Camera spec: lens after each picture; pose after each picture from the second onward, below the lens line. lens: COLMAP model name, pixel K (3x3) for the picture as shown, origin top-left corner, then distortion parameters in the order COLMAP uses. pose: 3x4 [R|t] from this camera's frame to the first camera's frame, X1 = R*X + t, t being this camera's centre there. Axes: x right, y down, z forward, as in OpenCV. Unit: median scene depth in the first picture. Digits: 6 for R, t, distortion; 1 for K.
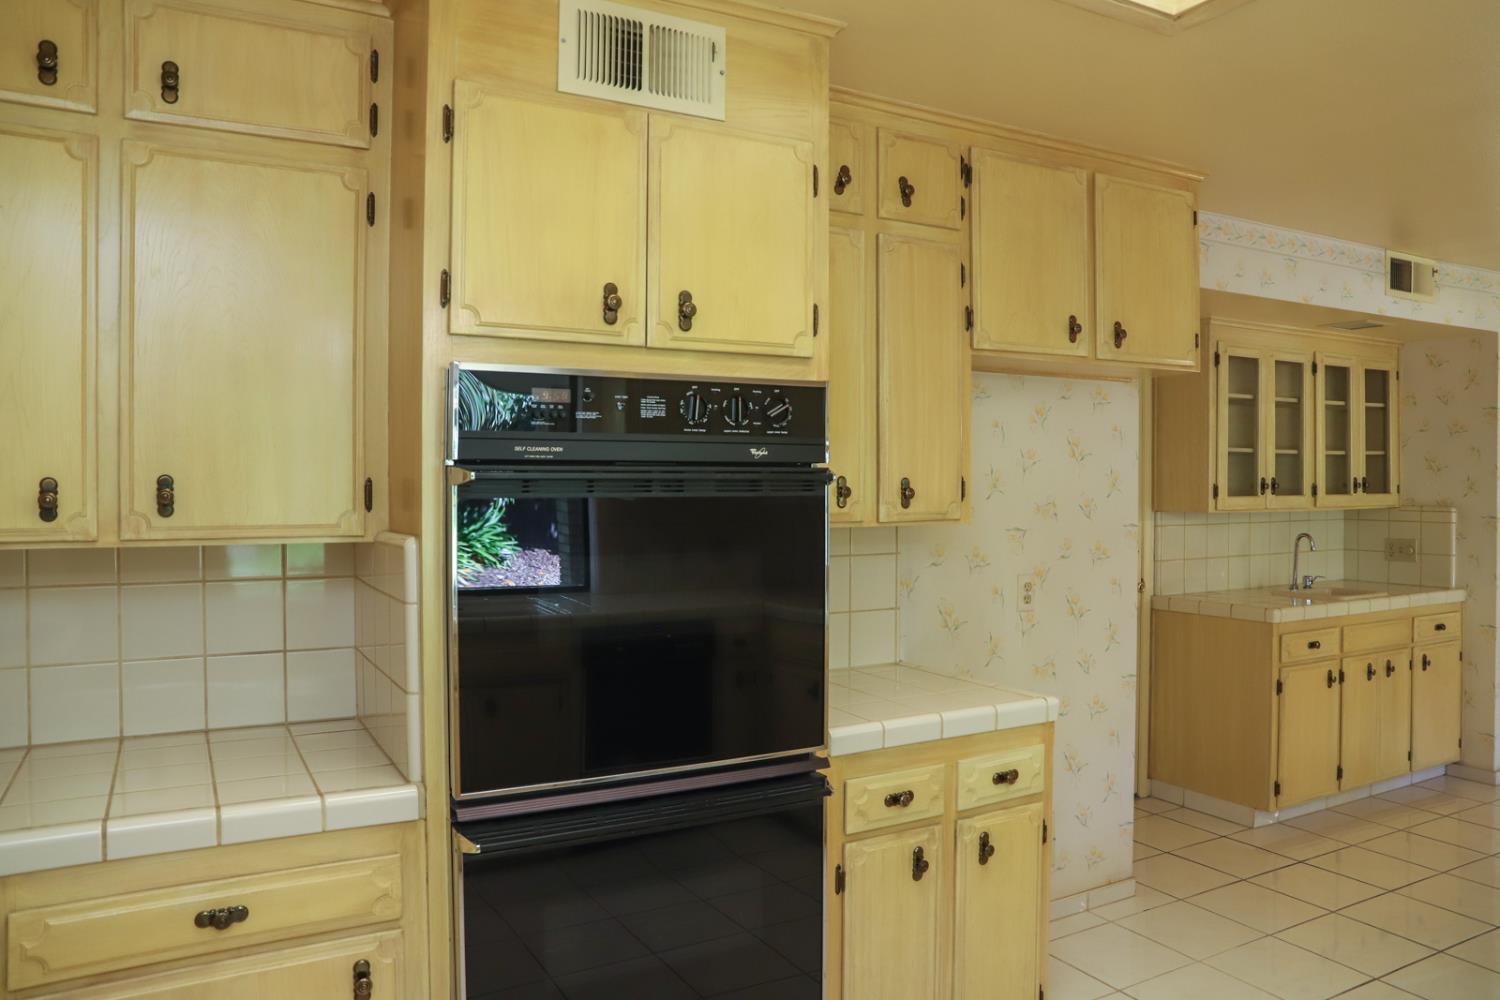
lens RADIAL K [[1122.2, 0, 746.2], [0, 1122.2, 478.1], [0, 0, 1]] dist [-0.141027, 0.119364]
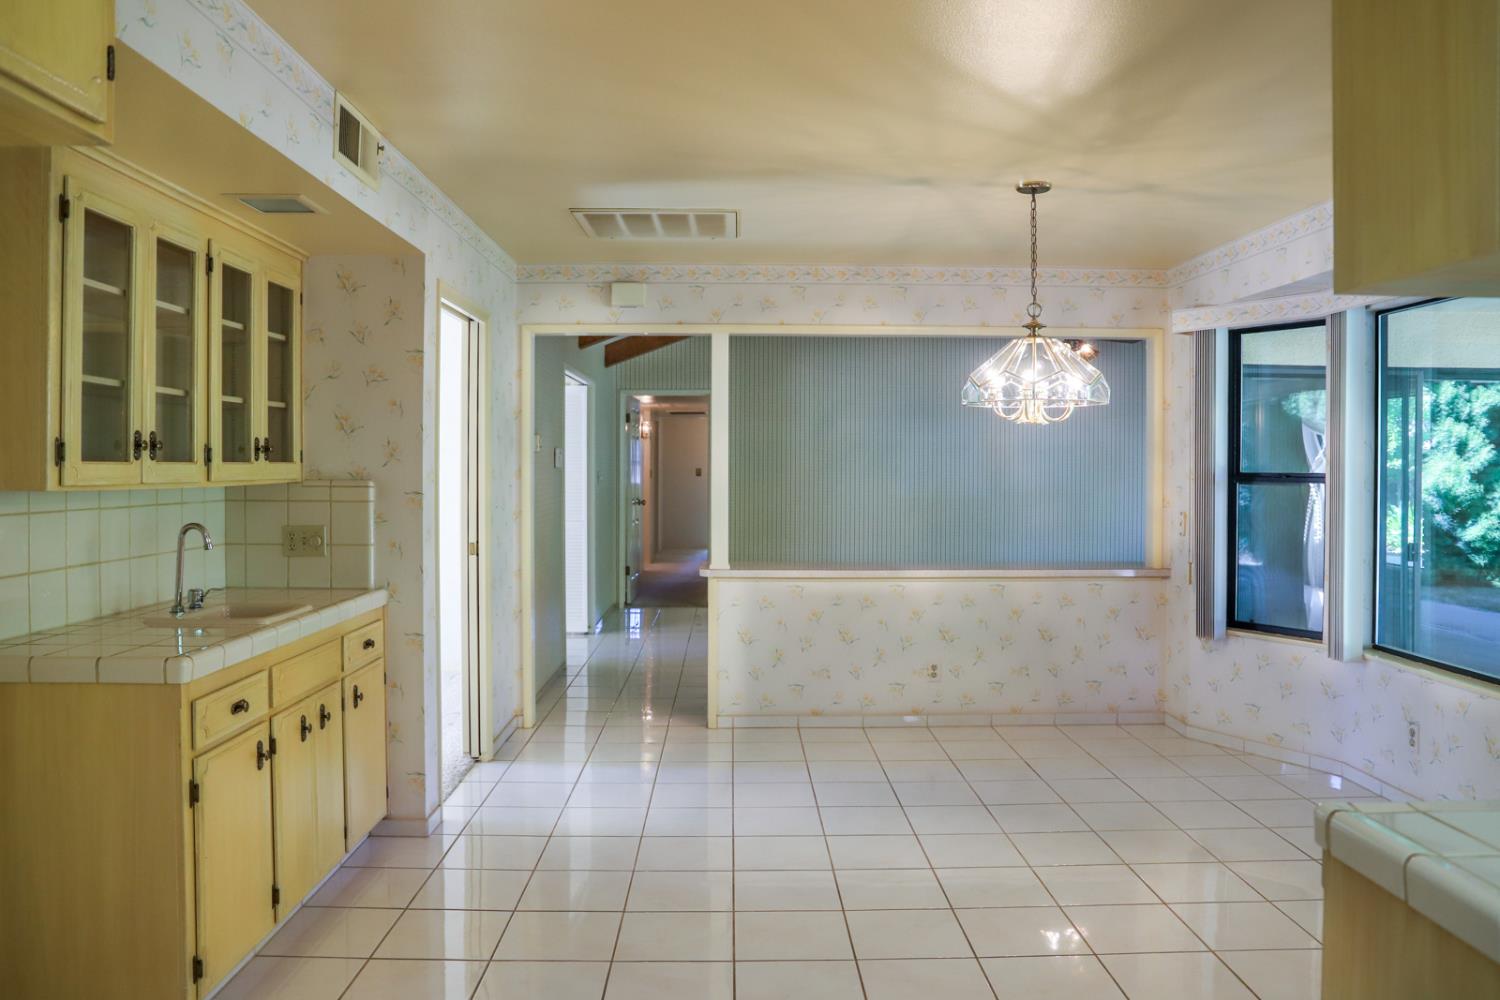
lens RADIAL K [[1122.2, 0, 746.2], [0, 1122.2, 478.1], [0, 0, 1]] dist [-0.141027, 0.119364]
pose [[0.495699, -0.007444, 0.868462, 0.124919], [-0.002764, 0.999945, 0.010149, 0.017723], [-0.868490, -0.007431, 0.495651, 0.416075]]
